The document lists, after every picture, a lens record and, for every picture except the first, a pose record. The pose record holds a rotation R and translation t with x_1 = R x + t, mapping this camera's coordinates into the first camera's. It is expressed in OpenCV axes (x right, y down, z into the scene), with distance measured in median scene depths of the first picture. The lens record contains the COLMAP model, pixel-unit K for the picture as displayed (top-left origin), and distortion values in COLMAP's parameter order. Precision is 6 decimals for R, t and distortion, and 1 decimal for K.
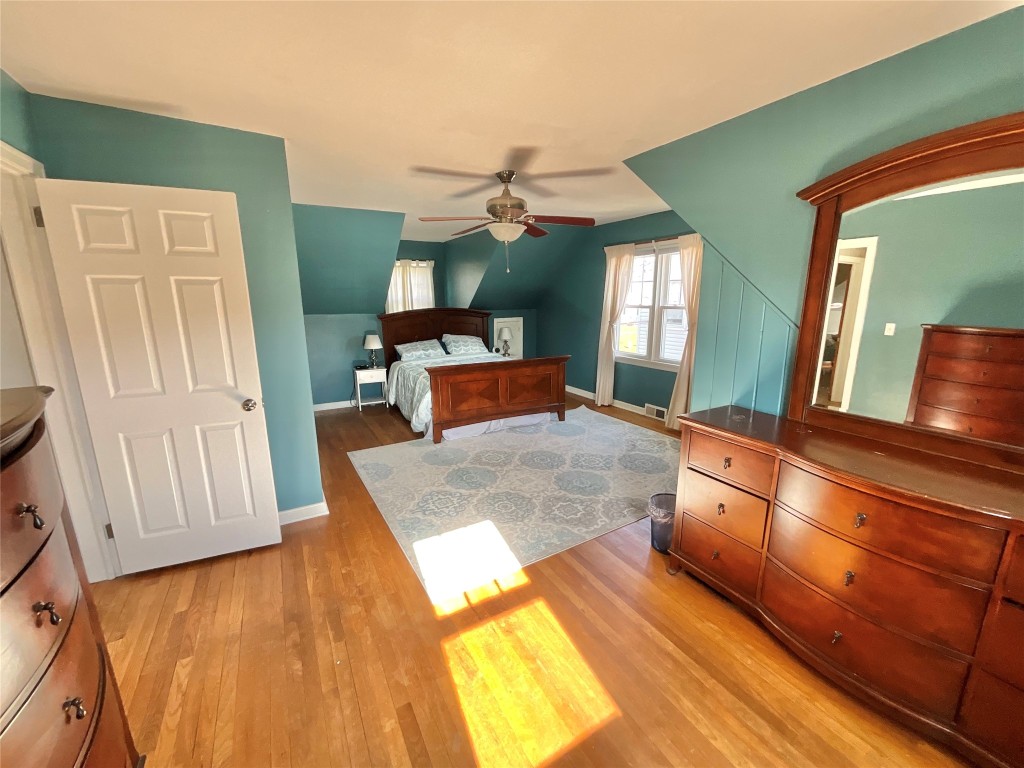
lens RADIAL K [[415.3, 0, 508.3], [0, 415.3, 384.6], [0, 0, 1]] dist [0.002032, -0.000093]
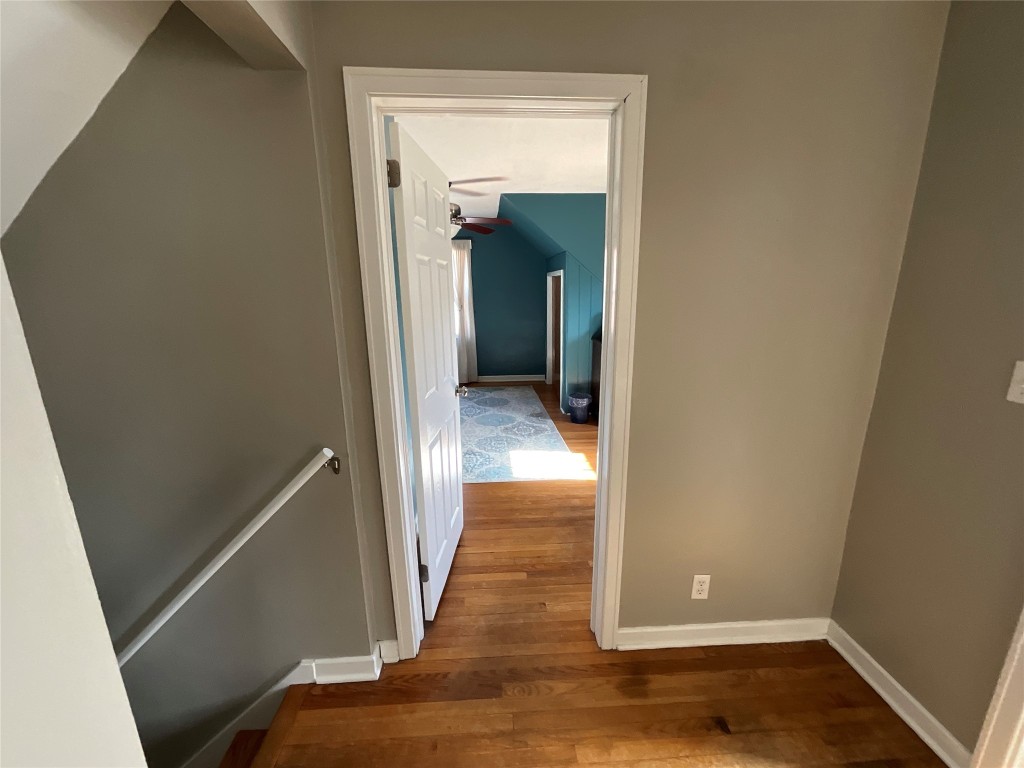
lens RADIAL K [[415.3, 0, 512.1], [0, 415.3, 384.5], [0, 0, 1]] dist [0.002032, -0.000093]
pose [[0.446308, -0.208777, 0.870185, -1.579089], [0.203653, 0.970585, 0.128414, -0.071466], [-0.871398, 0.119903, 0.475698, 0.451915]]
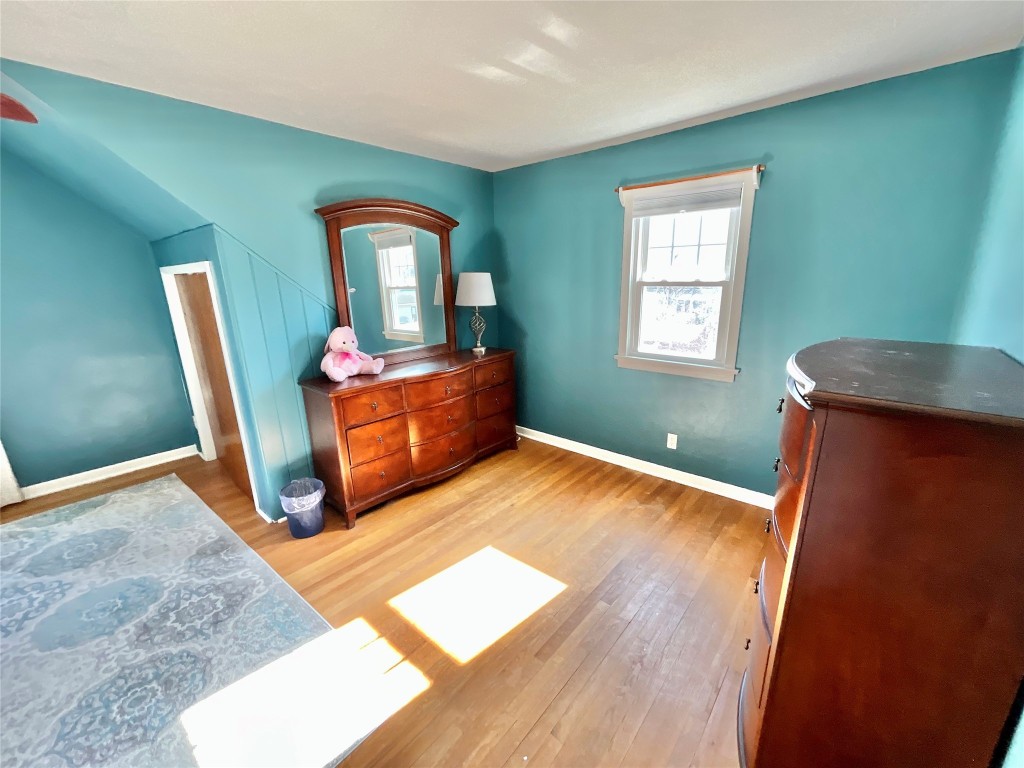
lens RADIAL K [[415.3, 0, 515.7], [0, 415.3, 385.9], [0, 0, 1]] dist [0.002032, -0.000093]
pose [[-0.335540, -0.234403, 0.912397, -0.791636], [0.219462, 0.922447, 0.317693, -0.192307], [-0.916106, 0.306835, -0.258075, 0.831315]]
